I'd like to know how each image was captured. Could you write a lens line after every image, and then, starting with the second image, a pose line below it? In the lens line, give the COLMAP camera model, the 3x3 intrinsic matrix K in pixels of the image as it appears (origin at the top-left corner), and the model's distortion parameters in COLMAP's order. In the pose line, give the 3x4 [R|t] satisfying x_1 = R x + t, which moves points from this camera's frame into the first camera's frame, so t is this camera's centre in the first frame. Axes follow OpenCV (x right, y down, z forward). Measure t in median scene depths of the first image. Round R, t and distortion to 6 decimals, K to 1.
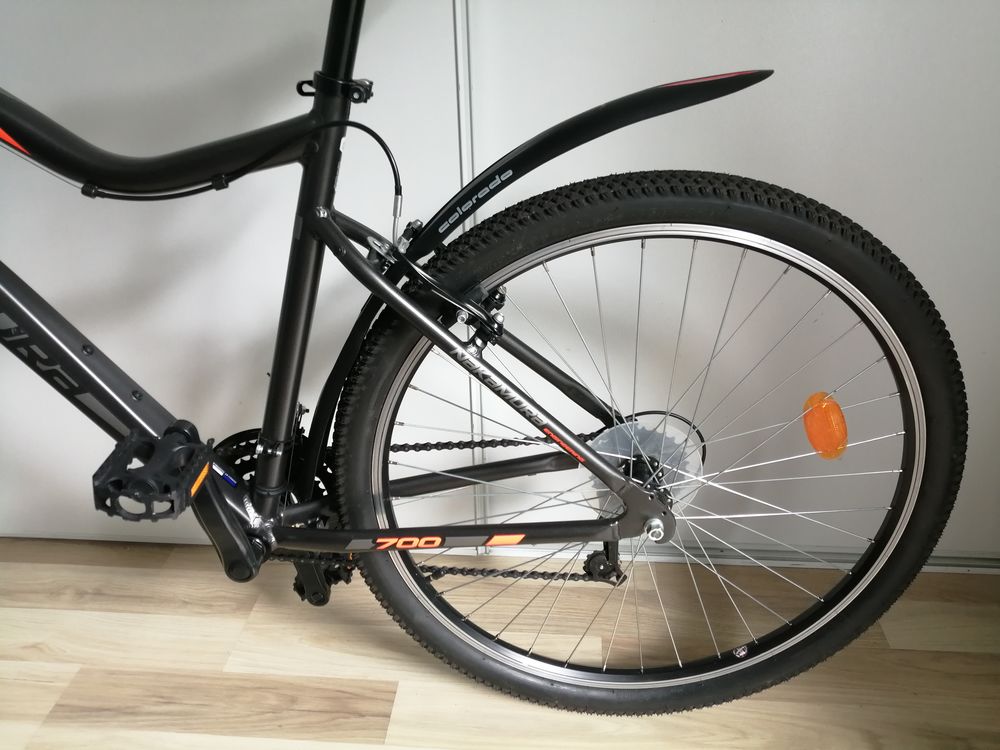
lens RADIAL K [[792.1, 0, 500.0], [0, 792.1, 375.0], [0, 0, 1]] dist [0.042524, -0.051977]
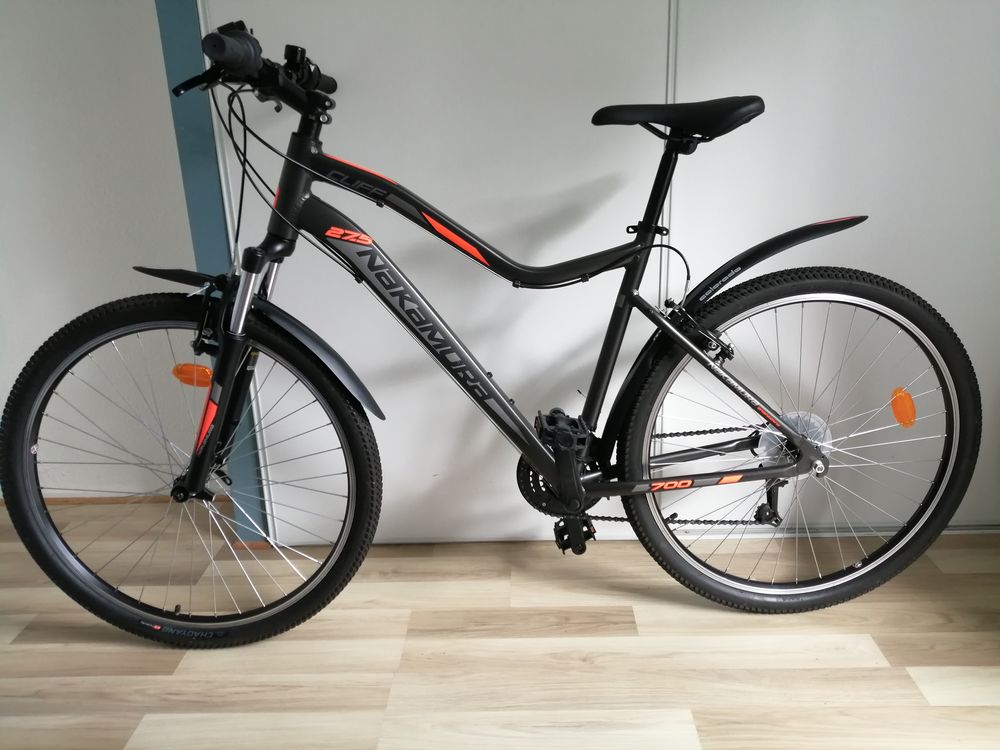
lens RADIAL K [[792.1, 0, 500.0], [0, 792.1, 375.0], [0, 0, 1]] dist [0.042524, -0.051977]
pose [[0.997874, -0.026971, 0.059334, -0.497141], [0.037036, 0.983748, -0.175691, 0.229528], [-0.053631, 0.177515, 0.982656, -0.595418]]
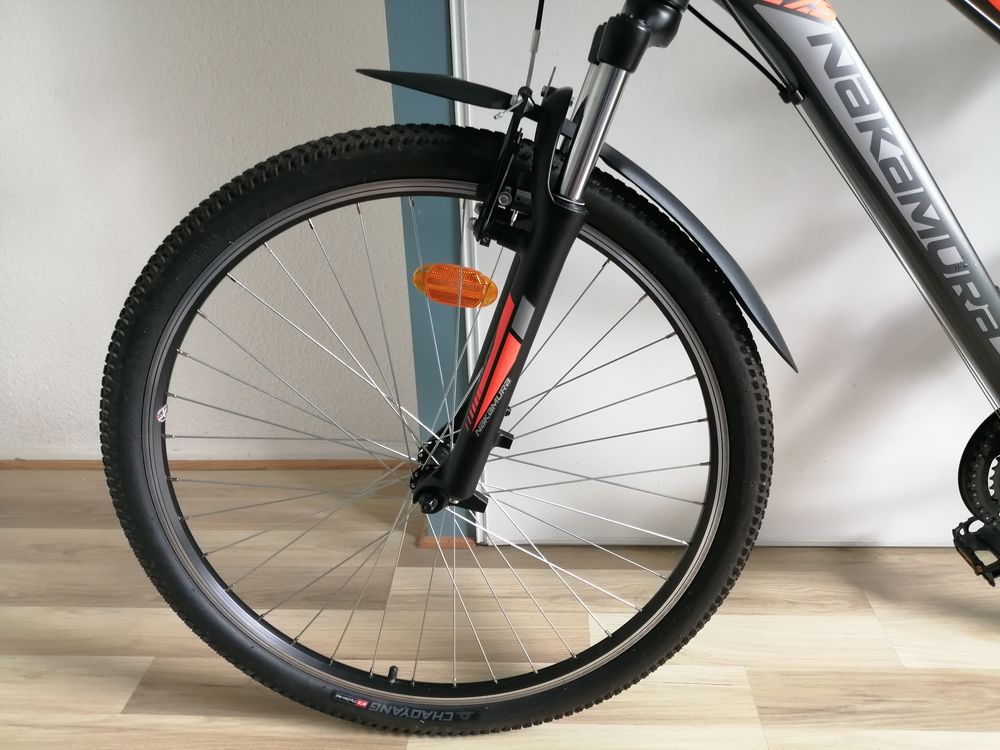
lens RADIAL K [[792.1, 0, 500.0], [0, 792.1, 375.0], [0, 0, 1]] dist [0.042524, -0.051977]
pose [[0.998923, -0.019995, 0.041875, -0.951836], [0.023353, 0.996414, -0.081321, 0.108983], [-0.040098, 0.082211, 0.995808, 0.075957]]
